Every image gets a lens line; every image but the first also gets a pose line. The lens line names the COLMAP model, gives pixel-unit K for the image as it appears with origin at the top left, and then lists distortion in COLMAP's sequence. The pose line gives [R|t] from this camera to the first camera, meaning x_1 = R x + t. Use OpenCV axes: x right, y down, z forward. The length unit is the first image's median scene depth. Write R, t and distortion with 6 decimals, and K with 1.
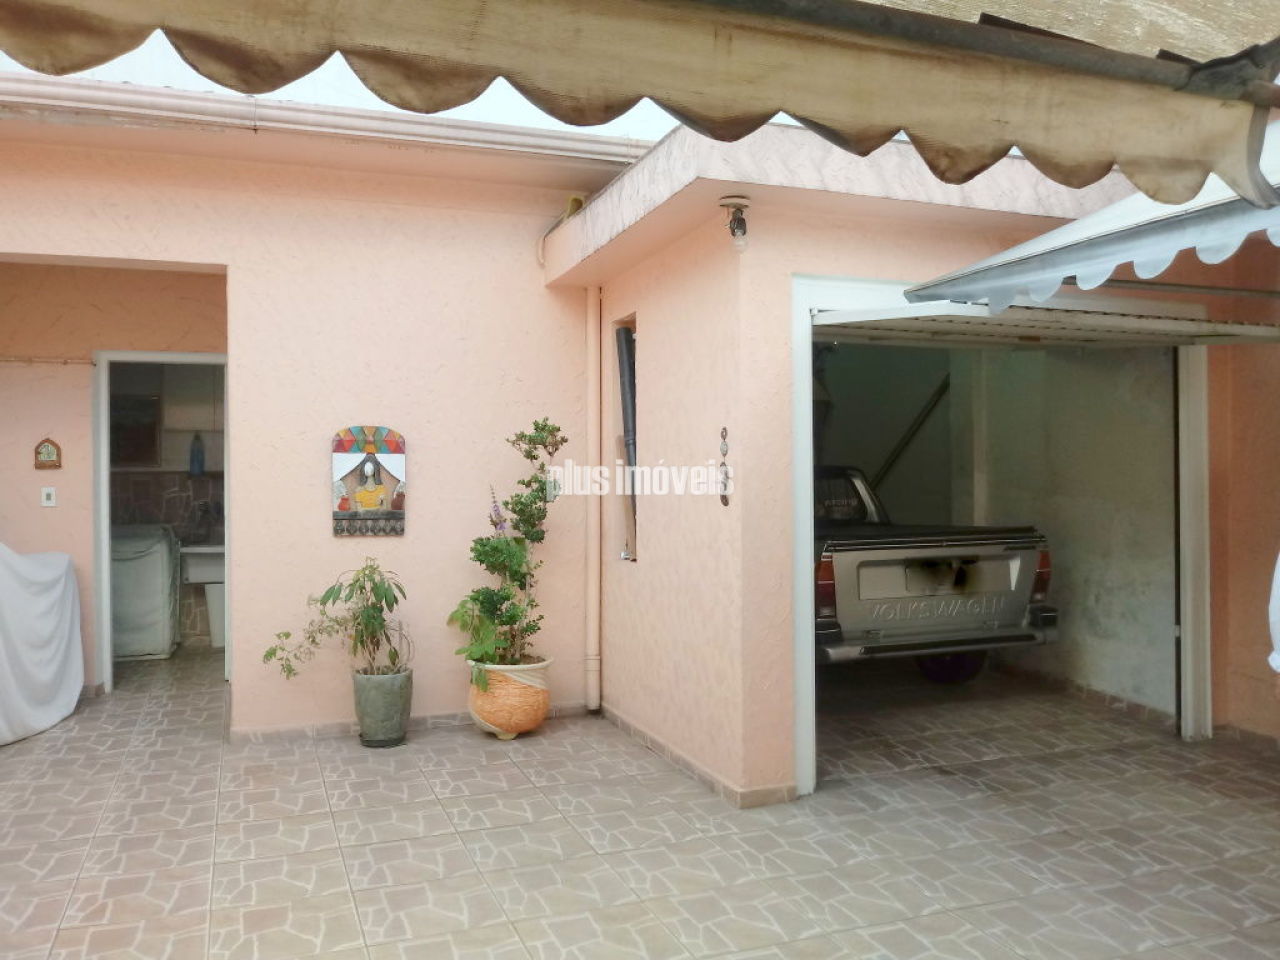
lens RADIAL K [[1035.8, 0, 651.3], [0, 1035.8, 481.4], [0, 0, 1]] dist [0.024676, -0.057692]
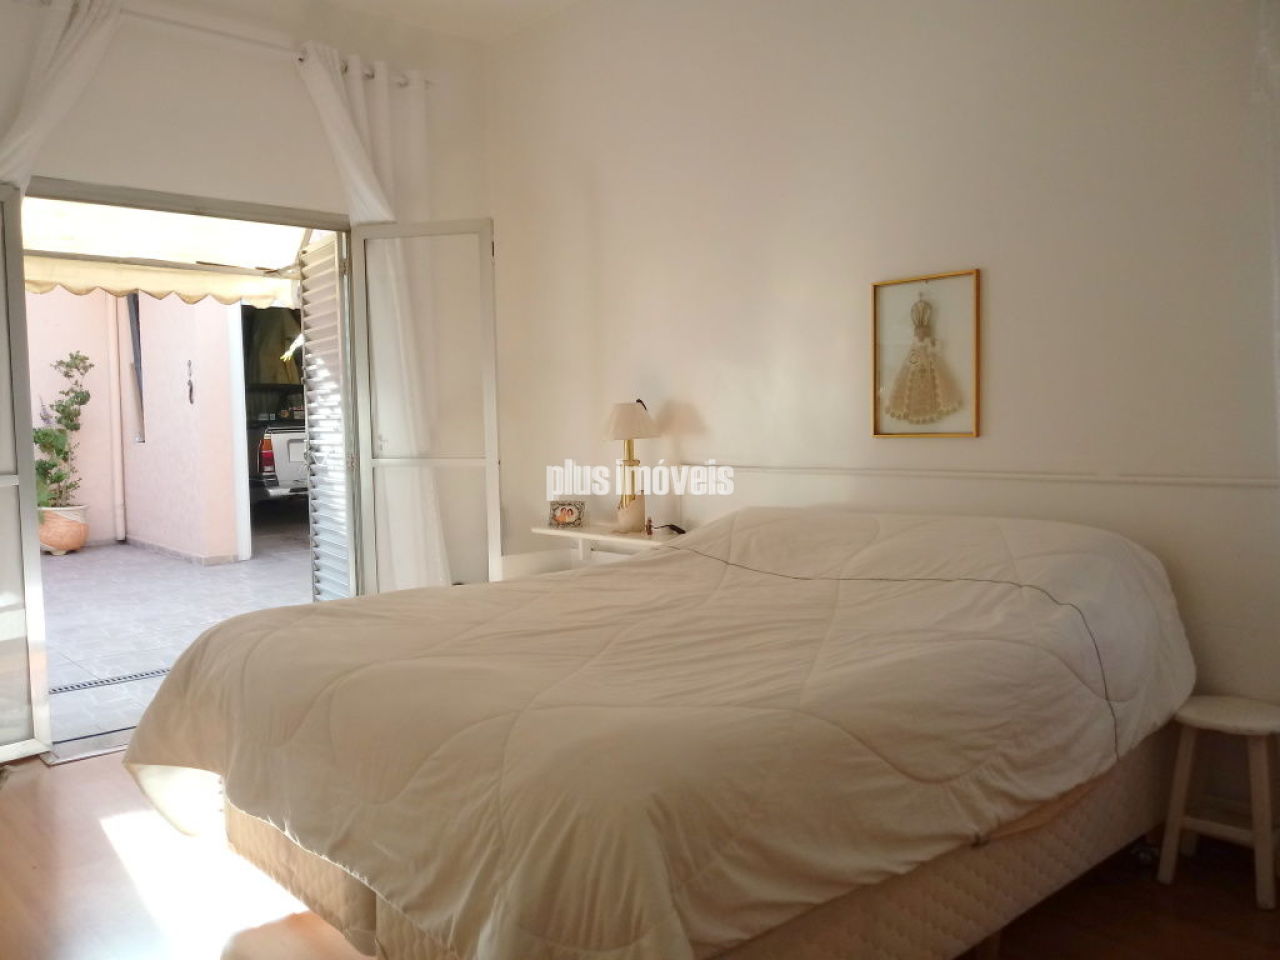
lens RADIAL K [[1035.8, 0, 641.5], [0, 1035.8, 487.7], [0, 0, 1]] dist [0.024676, -0.057692]
pose [[0.925216, -0.031236, 0.378154, 0.087412], [0.001285, 0.996858, 0.079198, 0.021543], [-0.379439, -0.072789, 0.922349, -0.791729]]
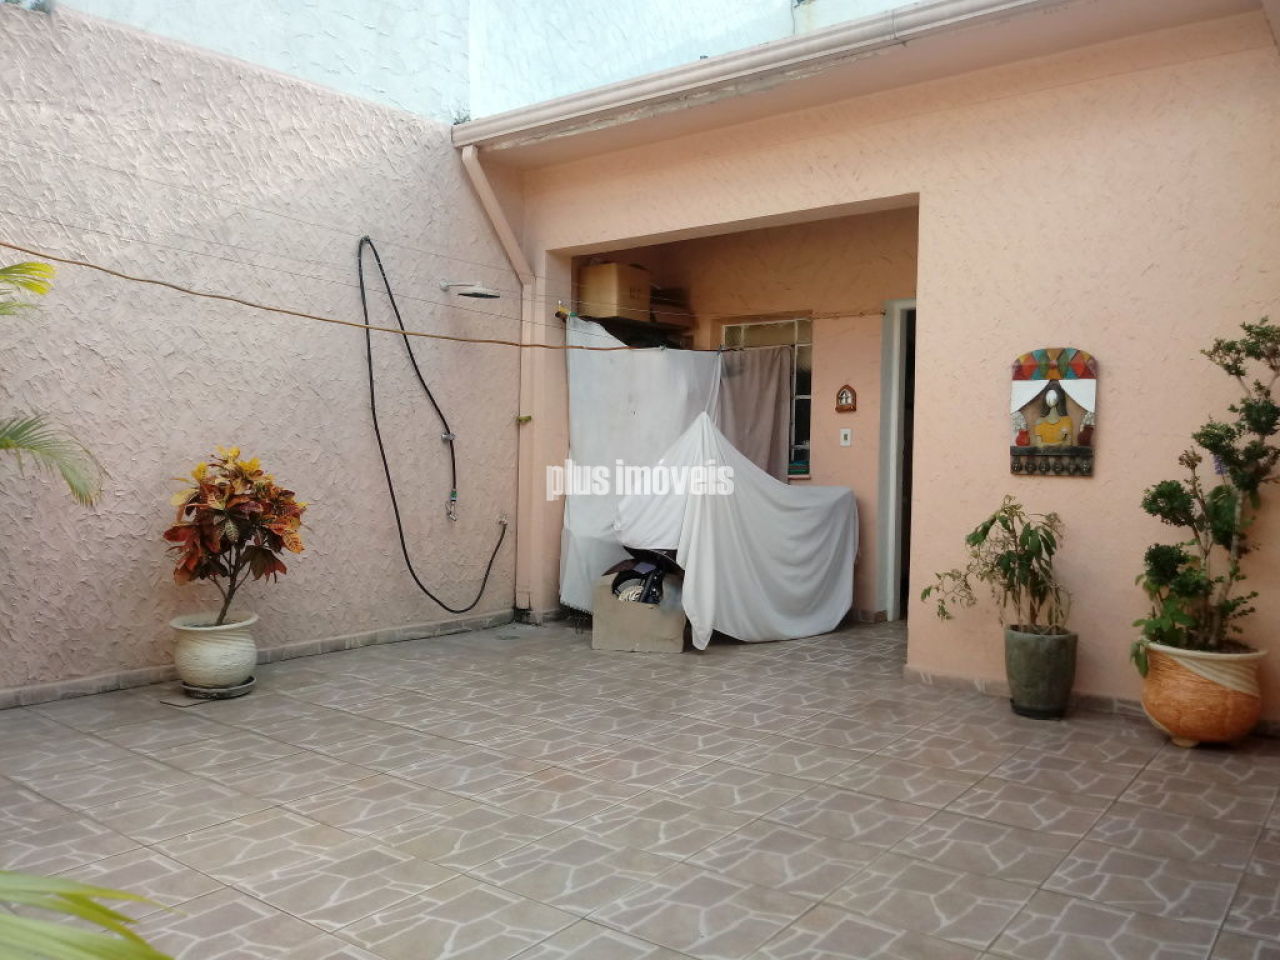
lens RADIAL K [[1035.8, 0, 641.9], [0, 1035.8, 489.6], [0, 0, 1]] dist [0.024676, -0.057692]
pose [[0.523778, 0.038307, -0.850993, 0.292182], [-0.011713, 0.999218, 0.037770, 0.036241], [0.851774, -0.009815, 0.523817, 0.262277]]
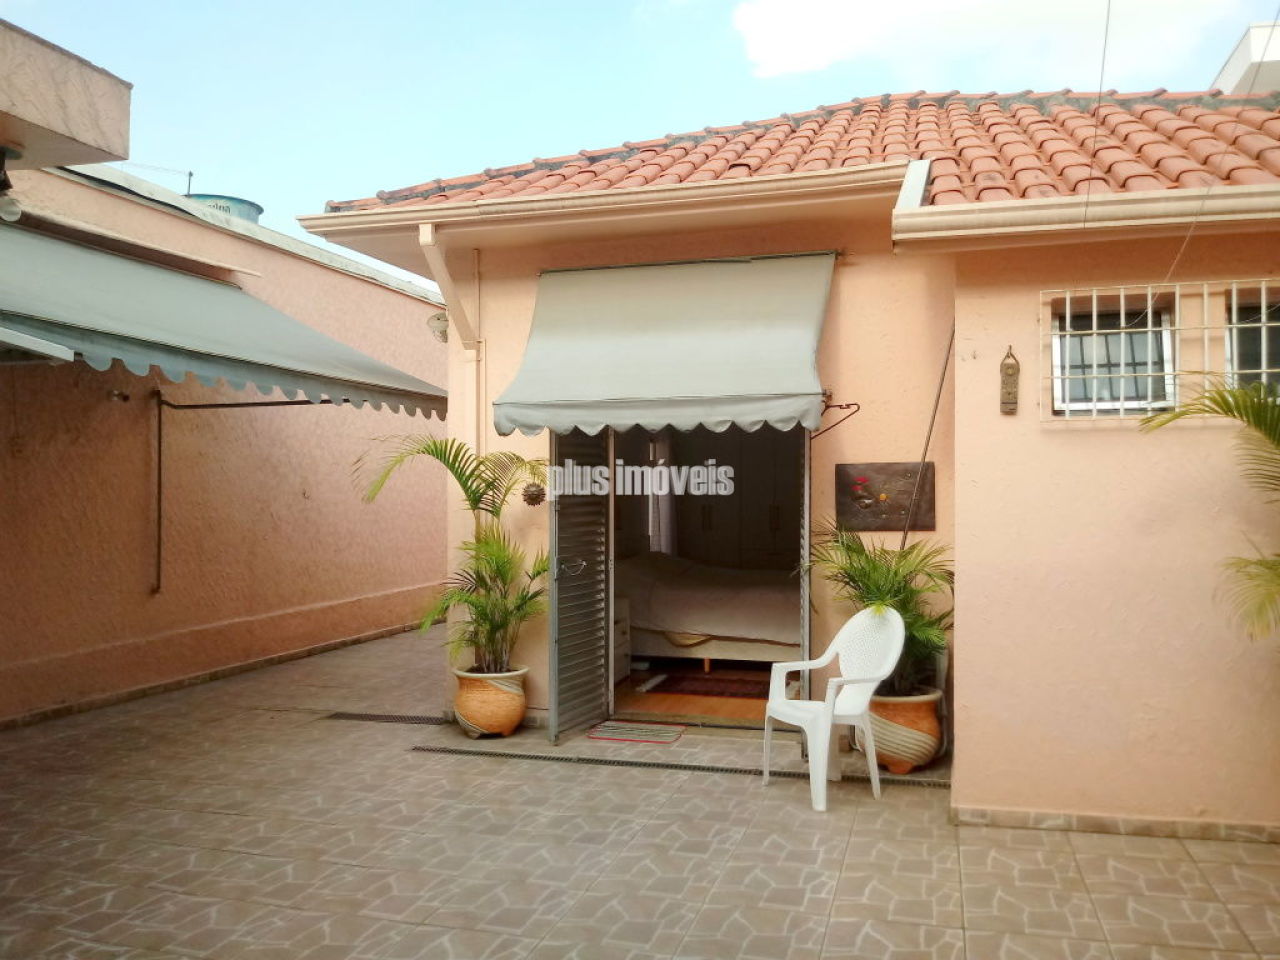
lens RADIAL K [[1035.8, 0, 652.7], [0, 1035.8, 489.6], [0, 0, 1]] dist [0.024676, -0.057692]
pose [[-0.804099, 0.008067, 0.594441, -0.576342], [0.002913, 0.999949, -0.009631, -0.007986], [-0.594489, -0.006013, -0.804081, 1.024485]]
